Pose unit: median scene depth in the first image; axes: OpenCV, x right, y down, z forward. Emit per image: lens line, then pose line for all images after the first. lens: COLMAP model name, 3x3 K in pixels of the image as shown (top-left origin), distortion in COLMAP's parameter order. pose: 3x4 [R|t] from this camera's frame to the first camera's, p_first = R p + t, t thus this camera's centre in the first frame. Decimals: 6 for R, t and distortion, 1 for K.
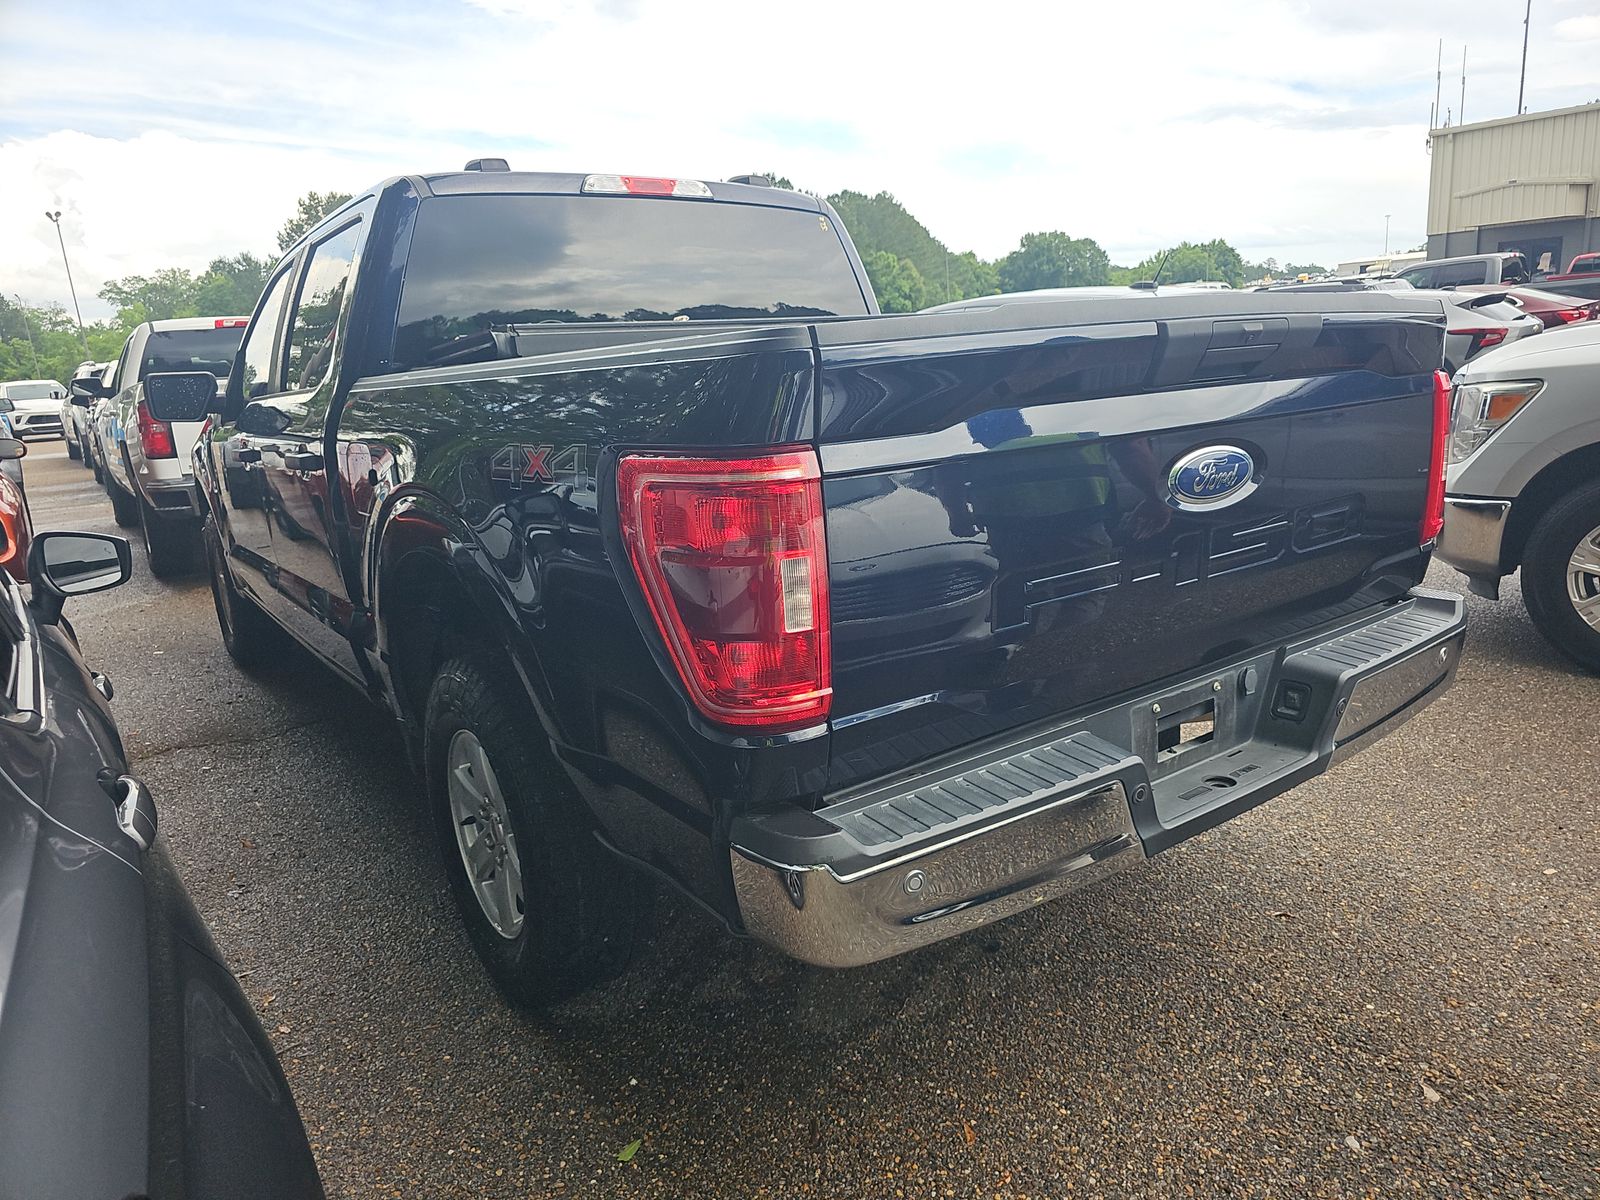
lens RADIAL K [[1060.7, 0, 801.1], [0, 1060.7, 621.5], [0, 0, 1]] dist [0.028202, -0.003822]
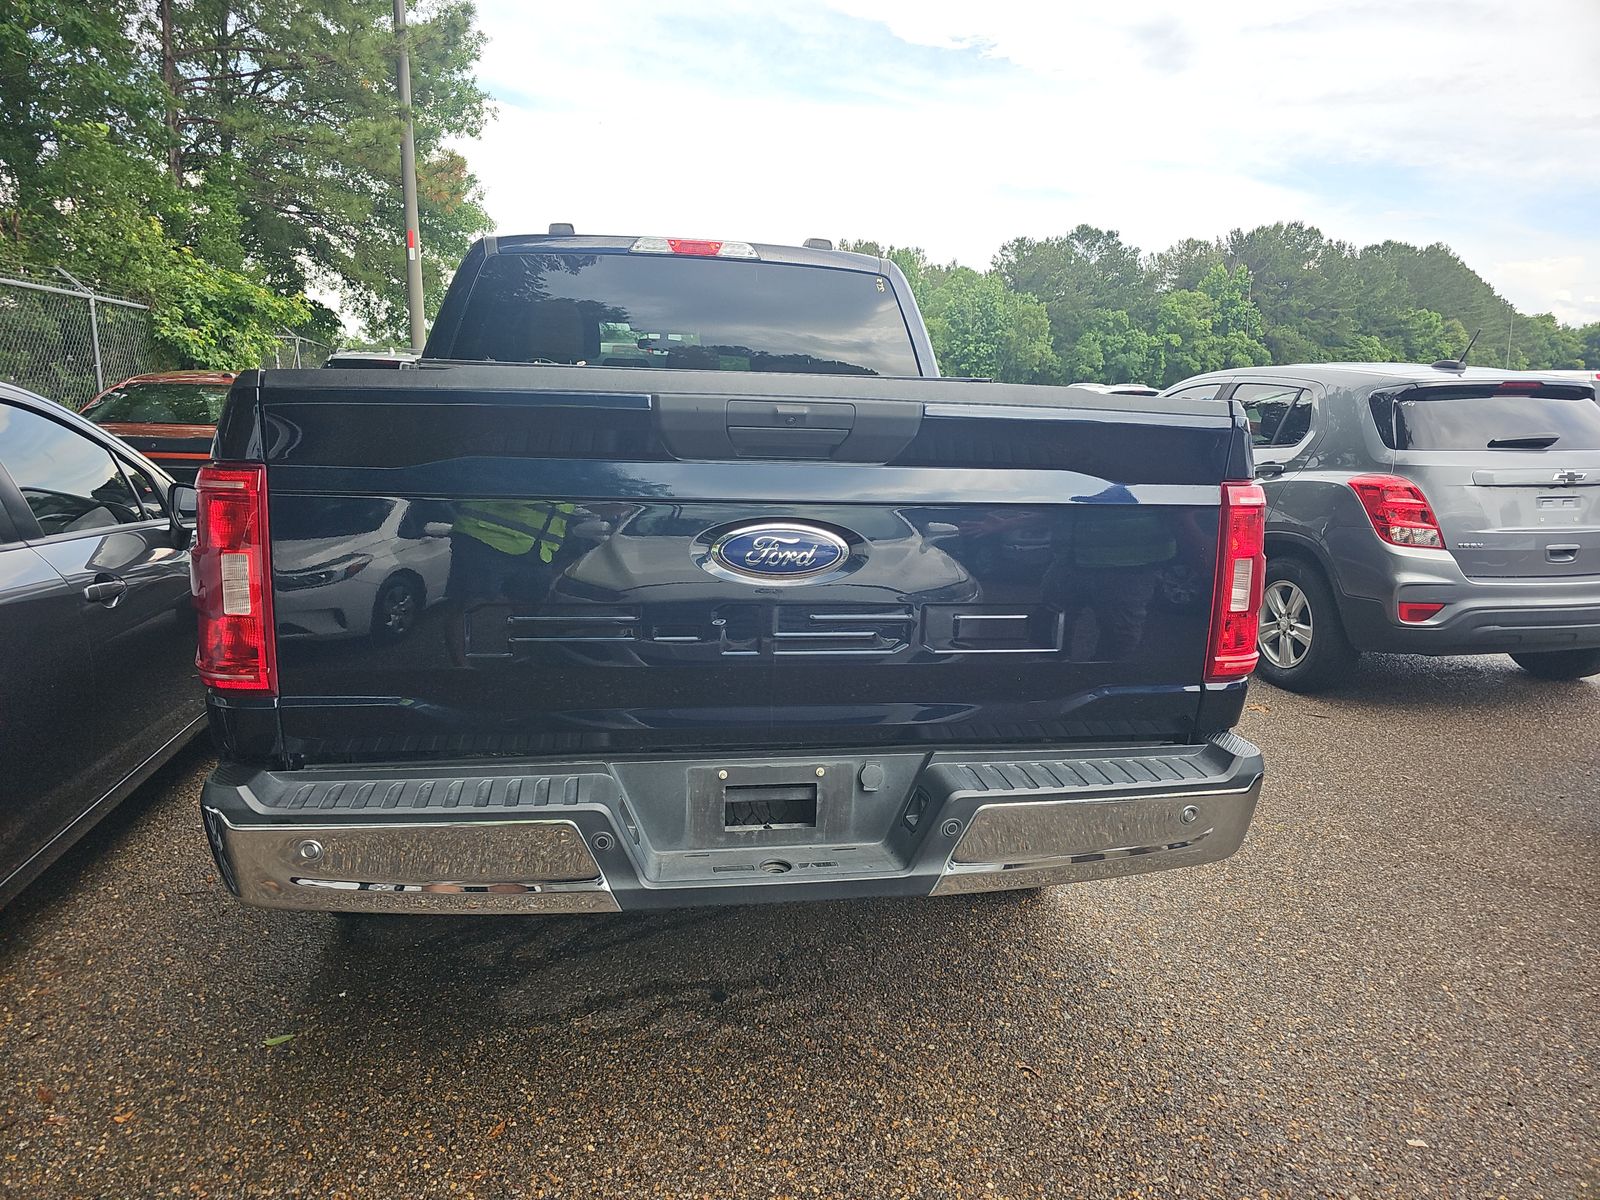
lens RADIAL K [[1069.3, 0, 800.0], [0, 1069.3, 600.0], [0, 0, 1]] dist [0.007693, 0.001376]
pose [[0.889480, 0.160988, -0.427677, 0.424686], [-0.184752, 0.982681, -0.014342, -0.042381], [0.417961, 0.091771, 0.903818, 0.056090]]
